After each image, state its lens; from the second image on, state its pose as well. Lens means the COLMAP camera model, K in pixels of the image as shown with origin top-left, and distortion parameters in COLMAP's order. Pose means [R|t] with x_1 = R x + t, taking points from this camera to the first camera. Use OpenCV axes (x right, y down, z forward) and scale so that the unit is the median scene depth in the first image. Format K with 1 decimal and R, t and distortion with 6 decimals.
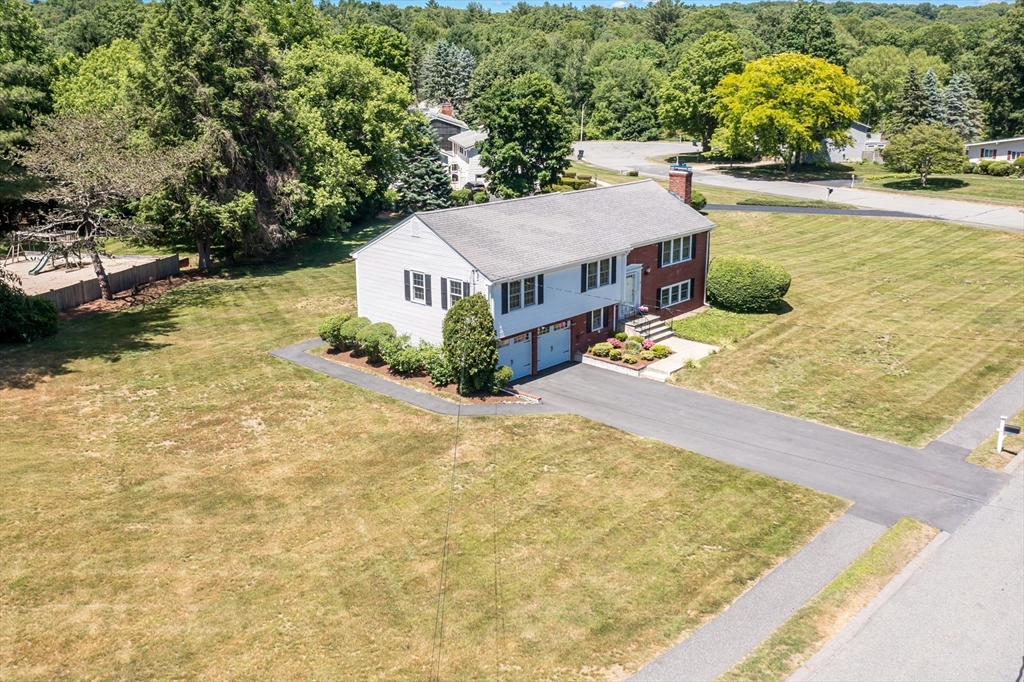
lens RADIAL K [[813.8, 0, 512.0], [0, 813.8, 341.0], [0, 0, 1]] dist [-0.000793, -0.001812]
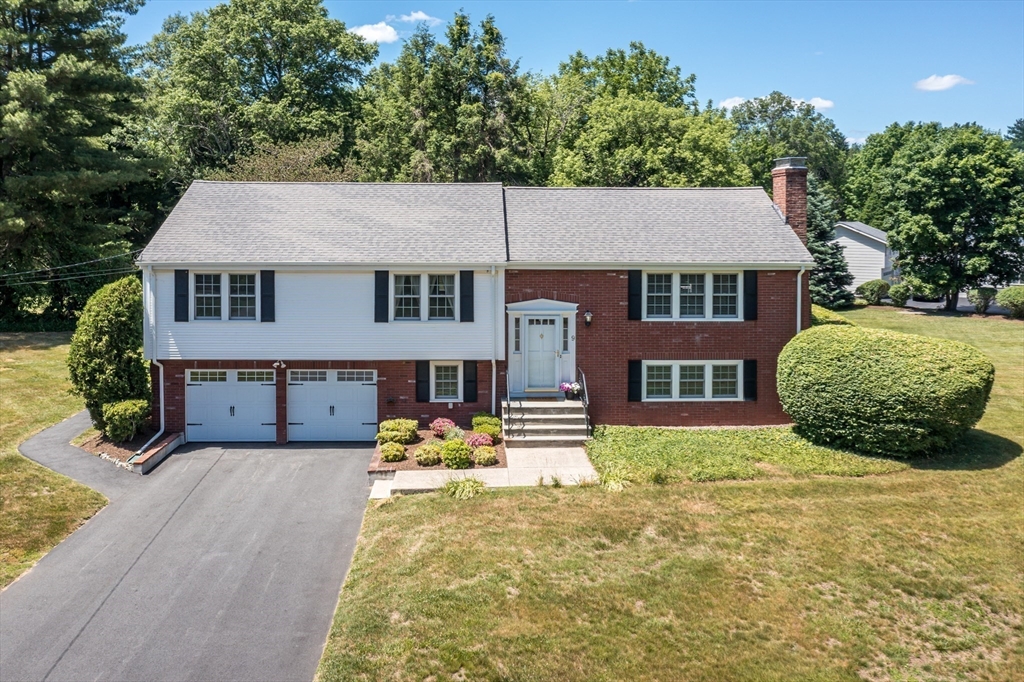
lens RADIAL K [[813.8, 0, 512.0], [0, 813.8, 341.0], [0, 0, 1]] dist [-0.000793, -0.001812]
pose [[0.737339, 0.113149, -0.665979, 0.503611], [-0.213175, 0.974470, -0.070455, -0.023643], [0.641005, 0.193920, 0.742636, 0.583945]]
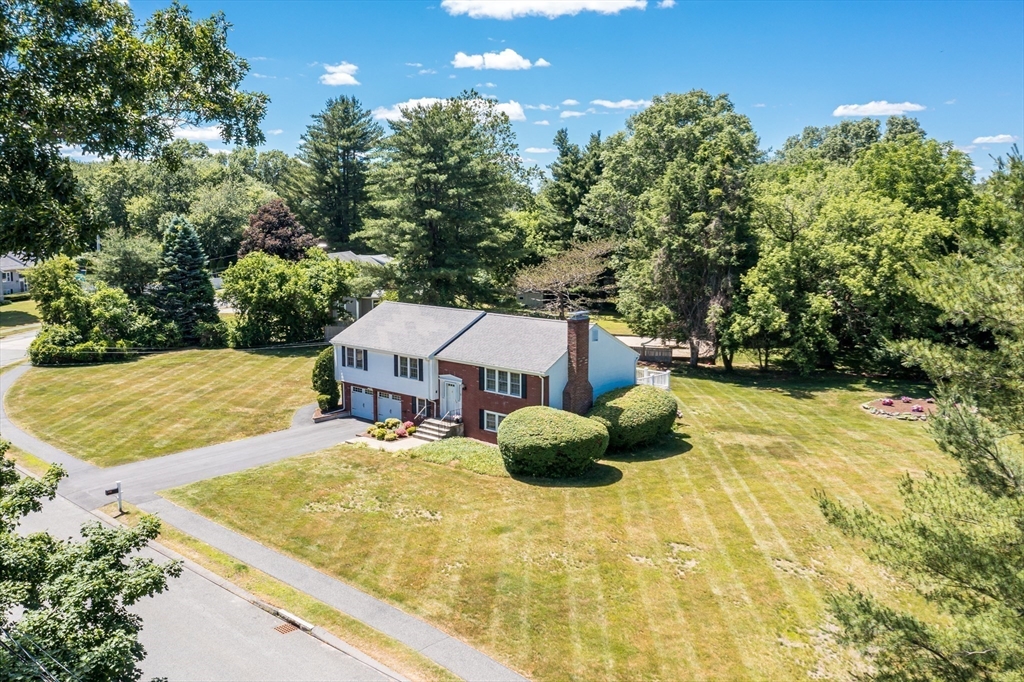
lens RADIAL K [[813.8, 0, 512.0], [0, 813.8, 341.0], [0, 0, 1]] dist [-0.000793, -0.001812]
pose [[0.010578, 0.132135, -0.991175, 1.309097], [-0.304133, 0.944696, 0.122693, -0.312978], [0.952571, 0.300151, 0.050180, 1.014180]]
